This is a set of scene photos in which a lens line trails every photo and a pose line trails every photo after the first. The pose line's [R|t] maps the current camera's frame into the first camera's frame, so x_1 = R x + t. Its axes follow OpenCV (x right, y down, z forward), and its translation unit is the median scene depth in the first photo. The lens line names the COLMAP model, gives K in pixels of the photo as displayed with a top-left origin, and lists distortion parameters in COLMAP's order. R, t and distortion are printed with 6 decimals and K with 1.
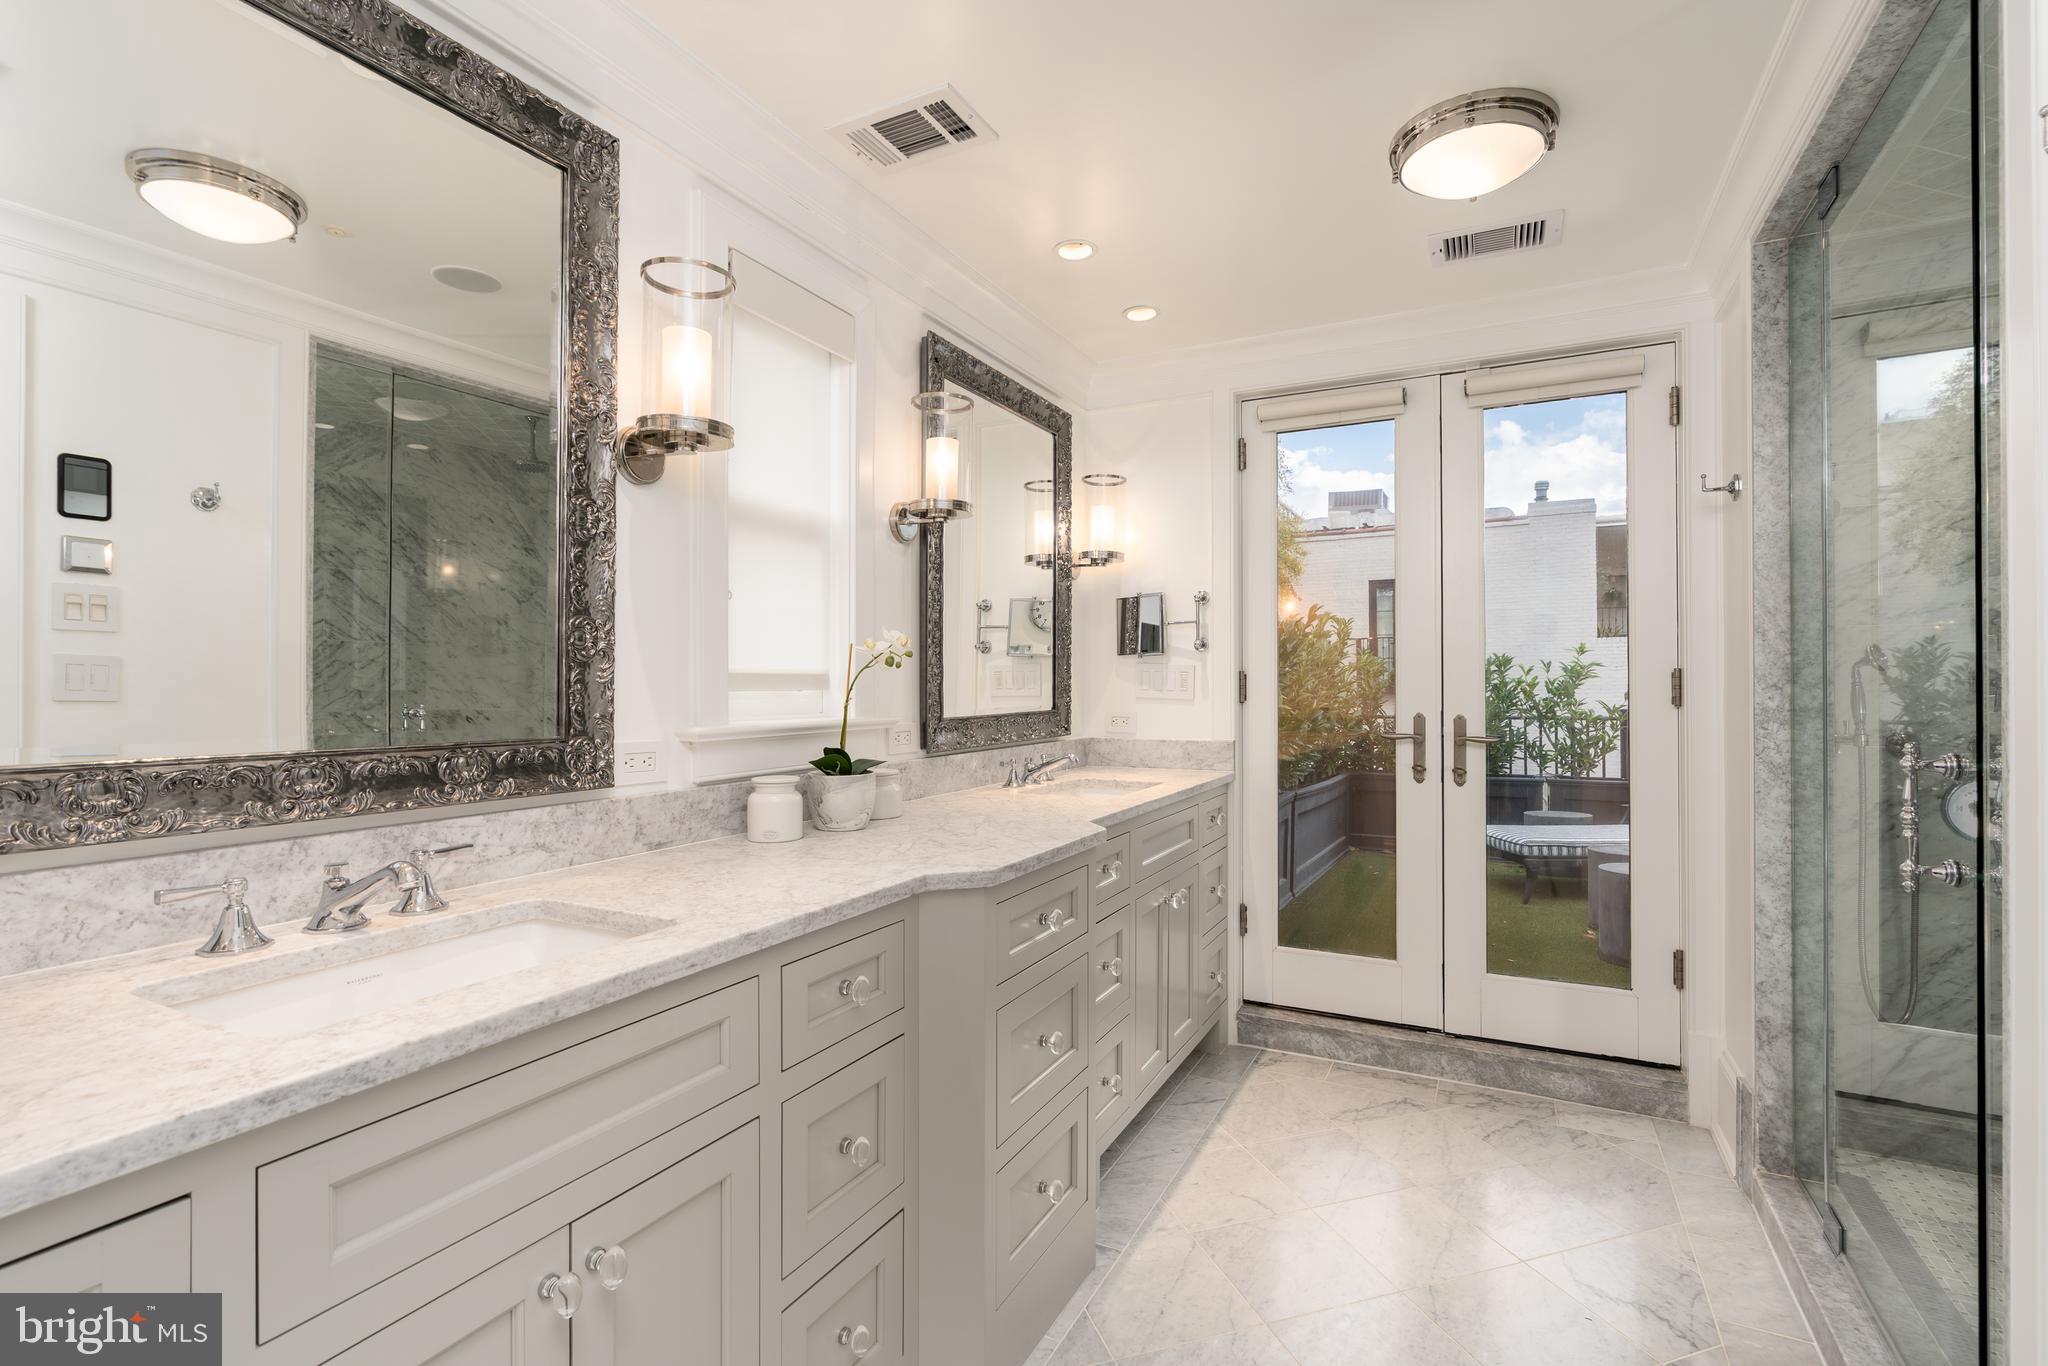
lens RADIAL K [[926.5, 0, 1024.0], [0, 926.5, 683.0], [0, 0, 1]] dist [-0.001985, -0.000151]
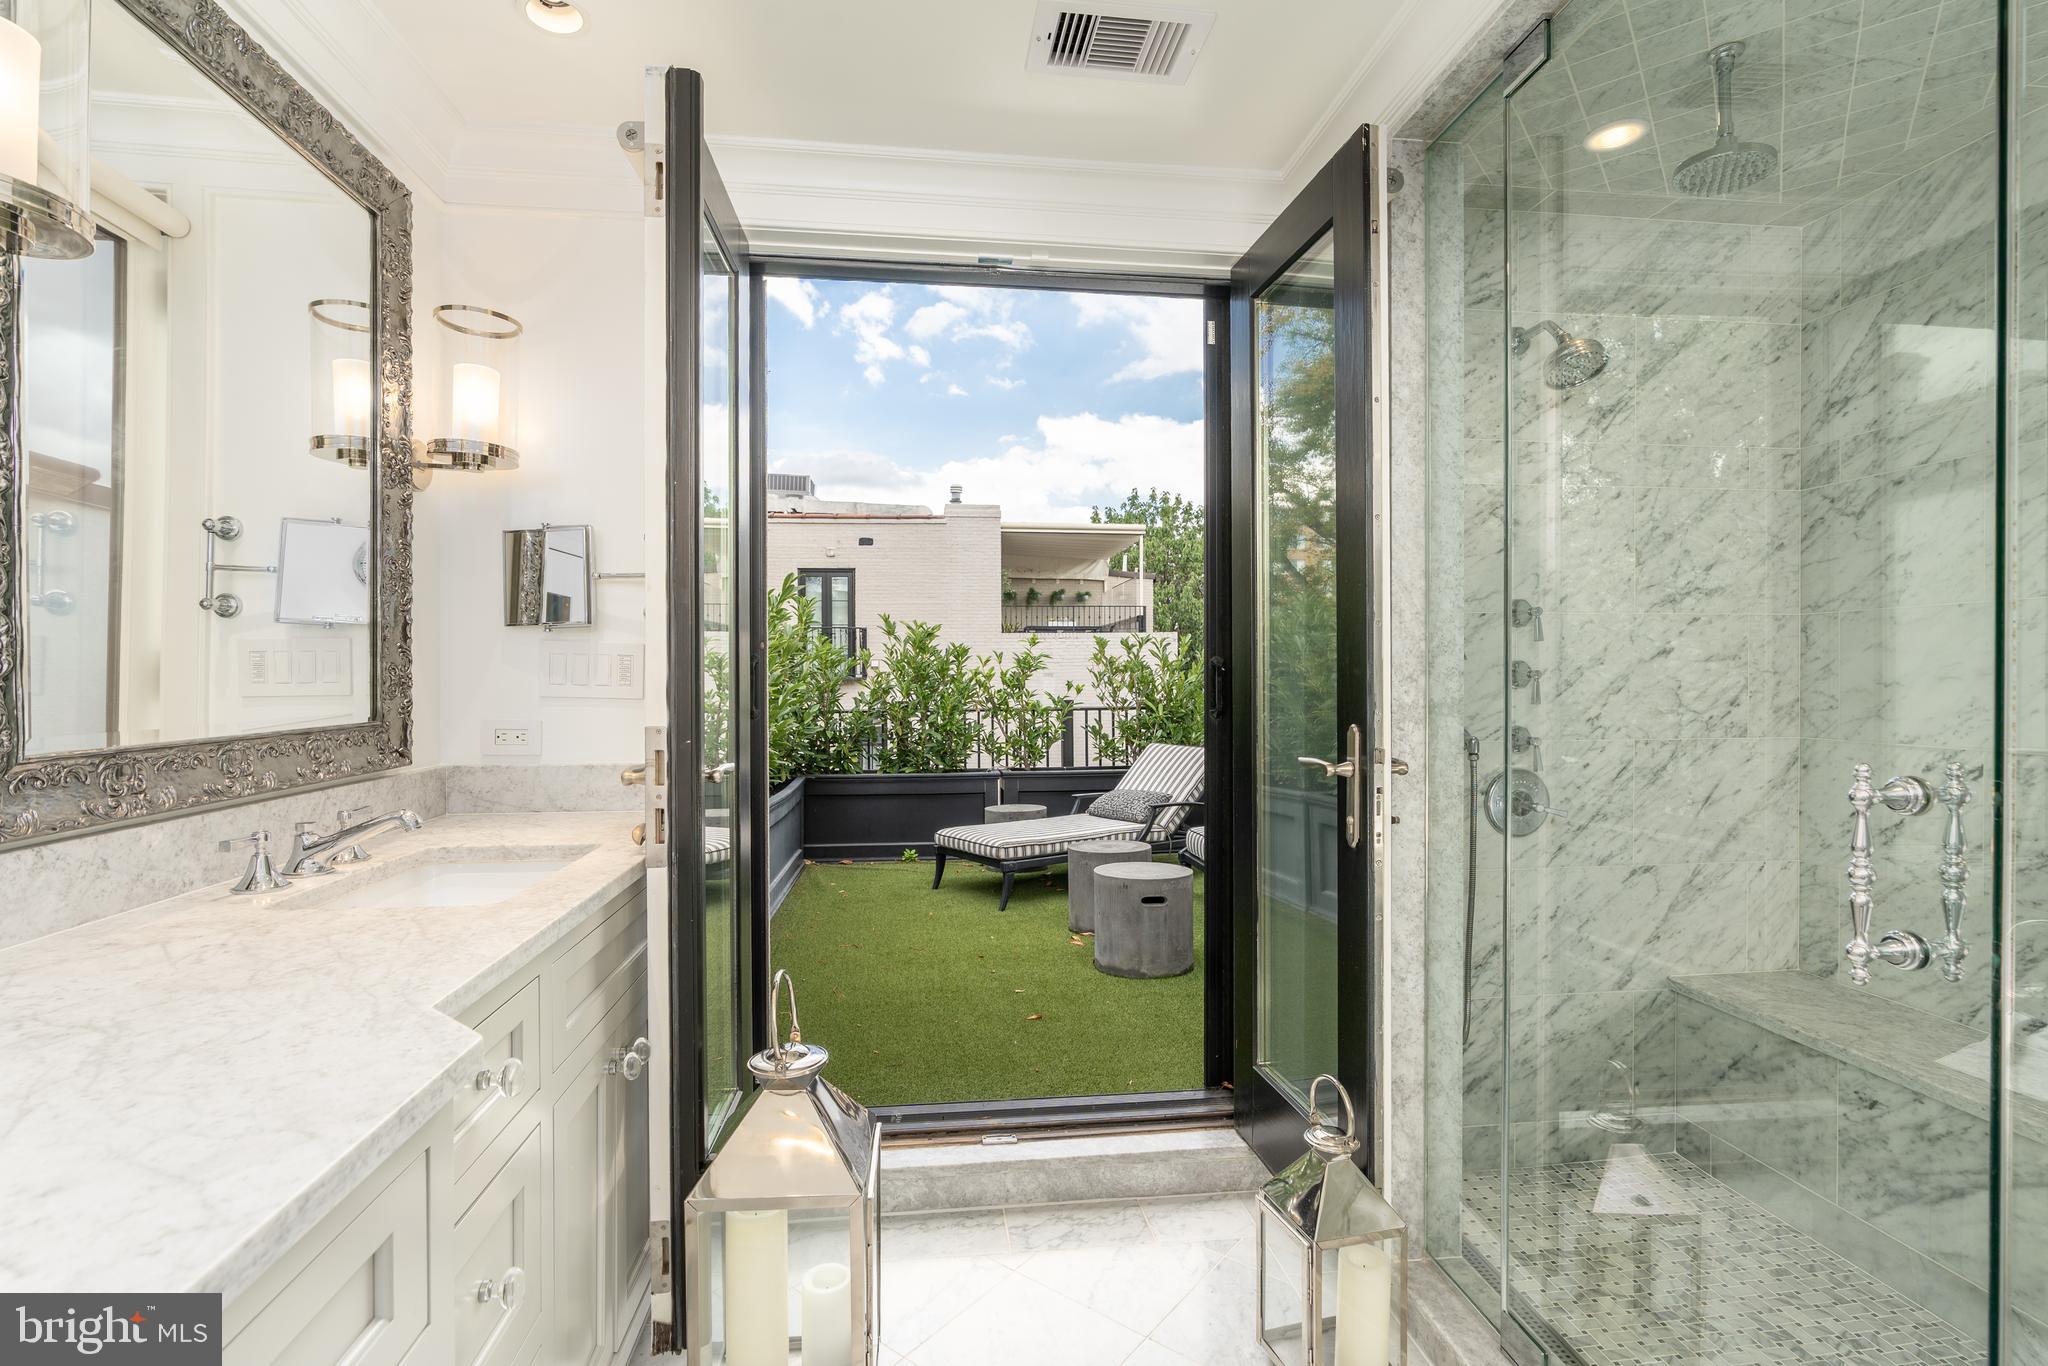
lens RADIAL K [[926.5, 0, 1024.0], [0, 926.5, 683.0], [0, 0, 1]] dist [-0.001985, -0.000151]
pose [[0.816106, -0.003919, 0.577888, 0.029609], [-0.001520, 0.999959, 0.008928, 0.000748], [-0.577900, -0.008165, 0.816067, 0.330456]]
